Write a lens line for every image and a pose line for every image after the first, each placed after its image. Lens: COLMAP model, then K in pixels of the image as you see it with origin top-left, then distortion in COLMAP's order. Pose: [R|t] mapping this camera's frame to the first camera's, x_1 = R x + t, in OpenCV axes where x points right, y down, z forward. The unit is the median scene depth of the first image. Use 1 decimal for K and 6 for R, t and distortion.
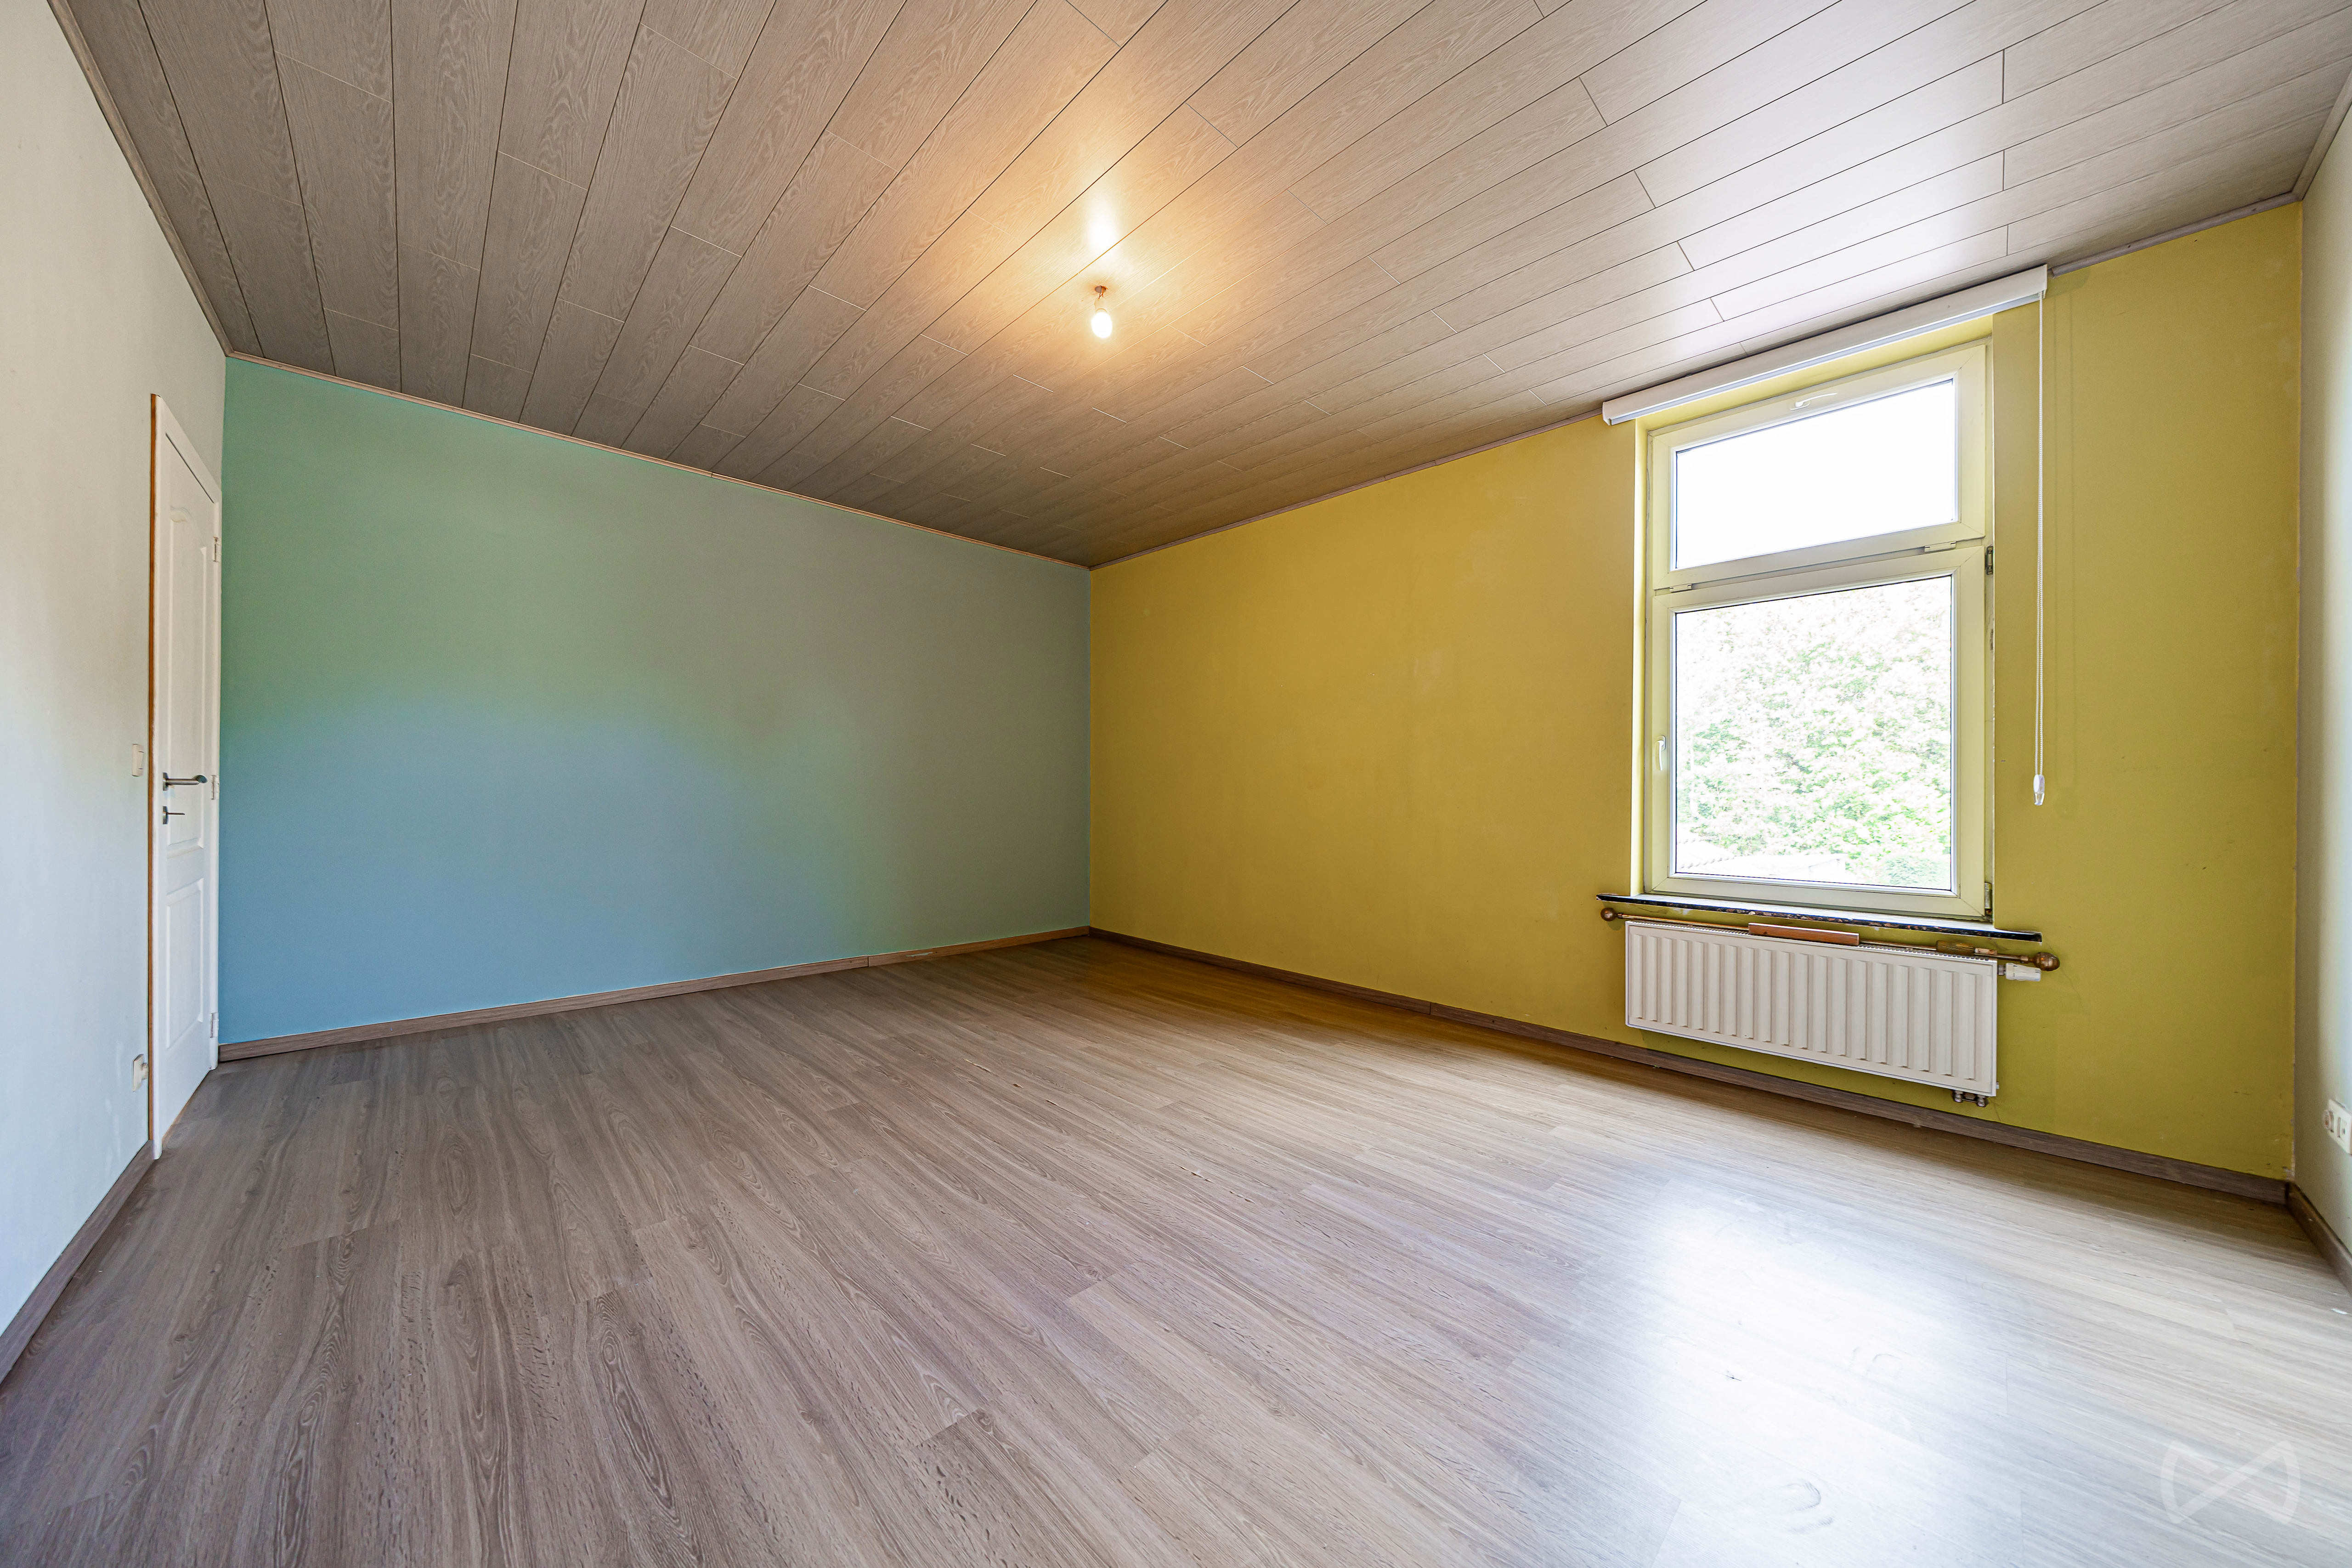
lens RADIAL K [[792.8, 0, 1176.5], [0, 792.8, 794.3], [0, 0, 1]] dist [-0.006506, 0.000108]
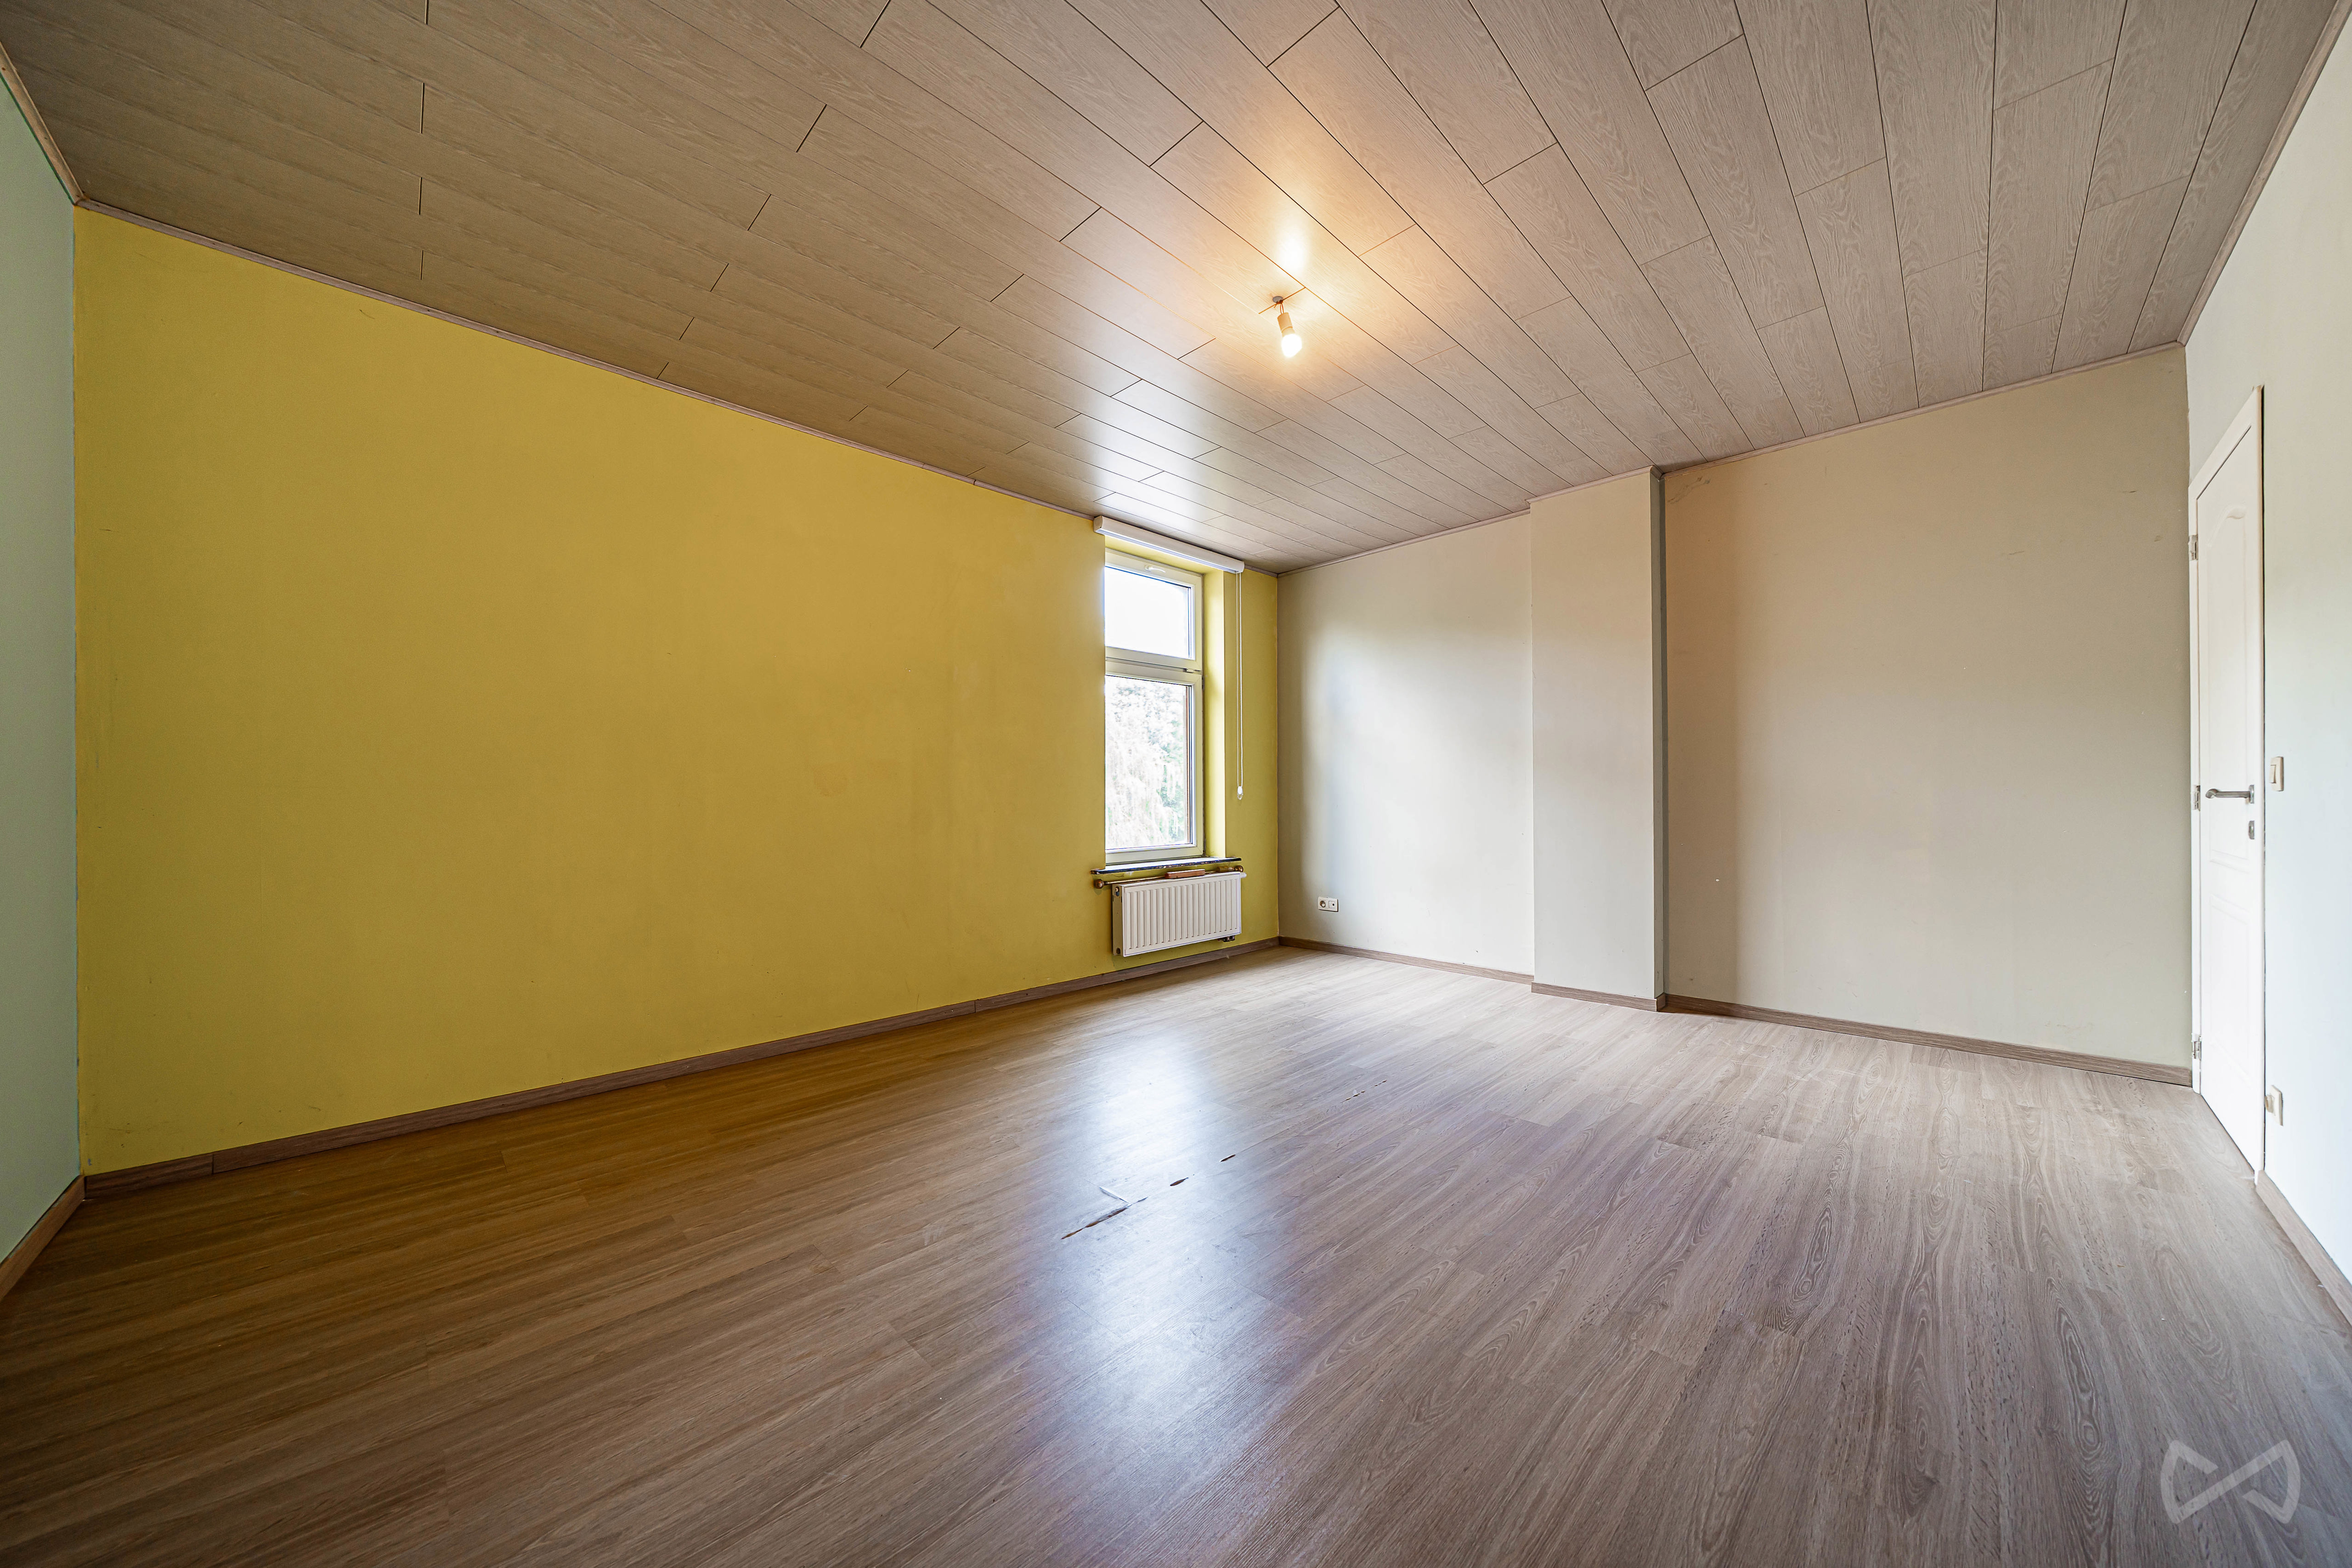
lens RADIAL K [[792.8, 0, 1176.5], [0, 792.8, 794.3], [0, 0, 1]] dist [-0.006506, 0.000108]
pose [[-0.012083, -0.007451, 0.999899, -1.128582], [0.010920, 0.999912, 0.007583, -0.019289], [-0.999867, 0.011011, -0.012001, 1.171275]]
